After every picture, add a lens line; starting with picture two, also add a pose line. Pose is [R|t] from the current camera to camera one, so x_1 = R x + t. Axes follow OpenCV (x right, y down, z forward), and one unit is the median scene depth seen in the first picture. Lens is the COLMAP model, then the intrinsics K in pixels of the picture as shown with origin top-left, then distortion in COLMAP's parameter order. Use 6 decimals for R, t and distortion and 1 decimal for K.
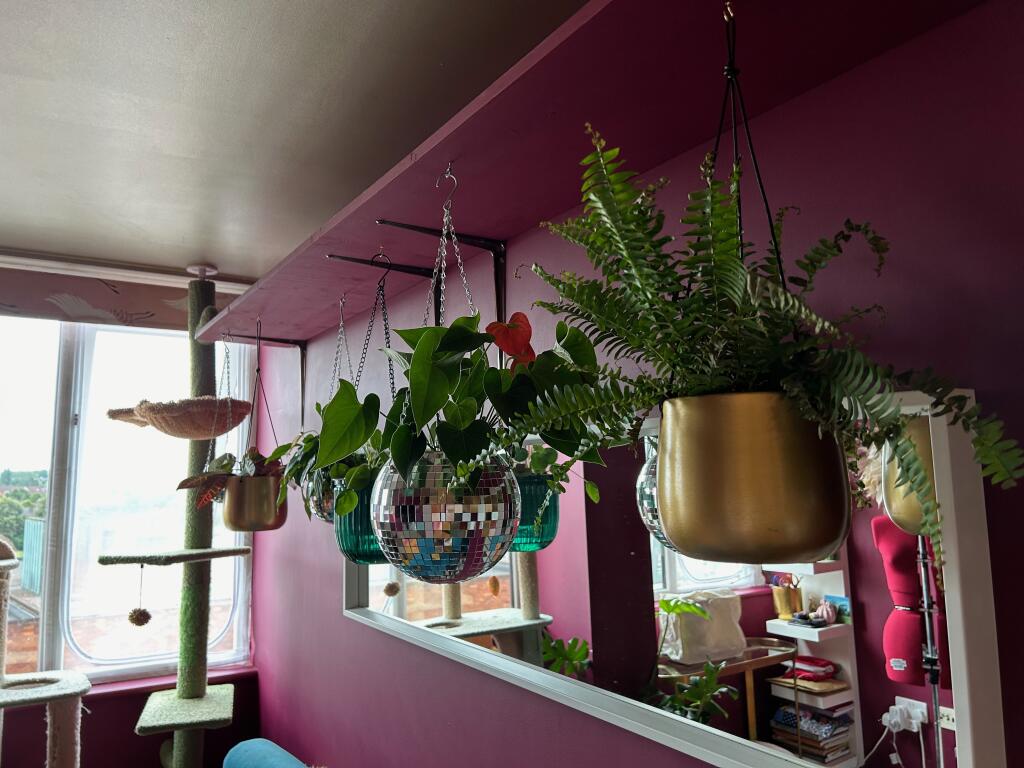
lens RADIAL K [[769.7, 0, 511.7], [0, 769.7, 384.1], [0, 0, 1]] dist [-0.006427, -0.000435]
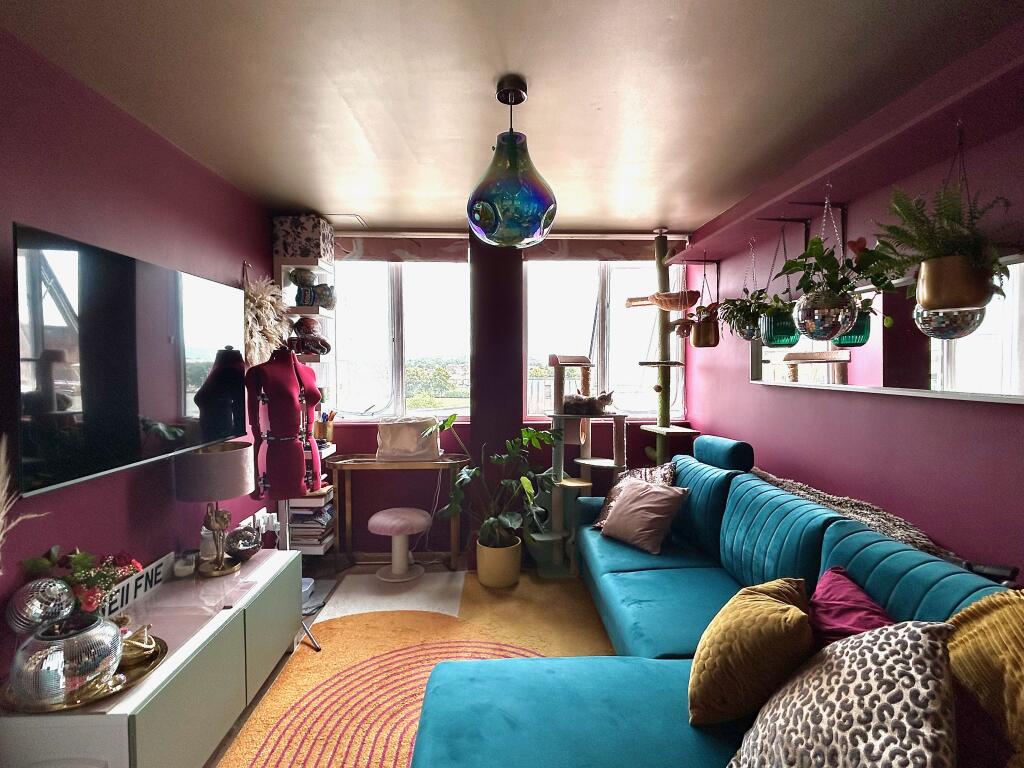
lens RADIAL K [[509.5, 0, 513.3], [0, 509.5, 383.6], [0, 0, 1]] dist [0.002551, 0.000692]
pose [[0.867201, 0.025524, -0.497304, -0.059306], [0.059362, 0.986265, 0.154136, 0.027588], [0.494408, -0.163187, 0.853775, -0.499387]]
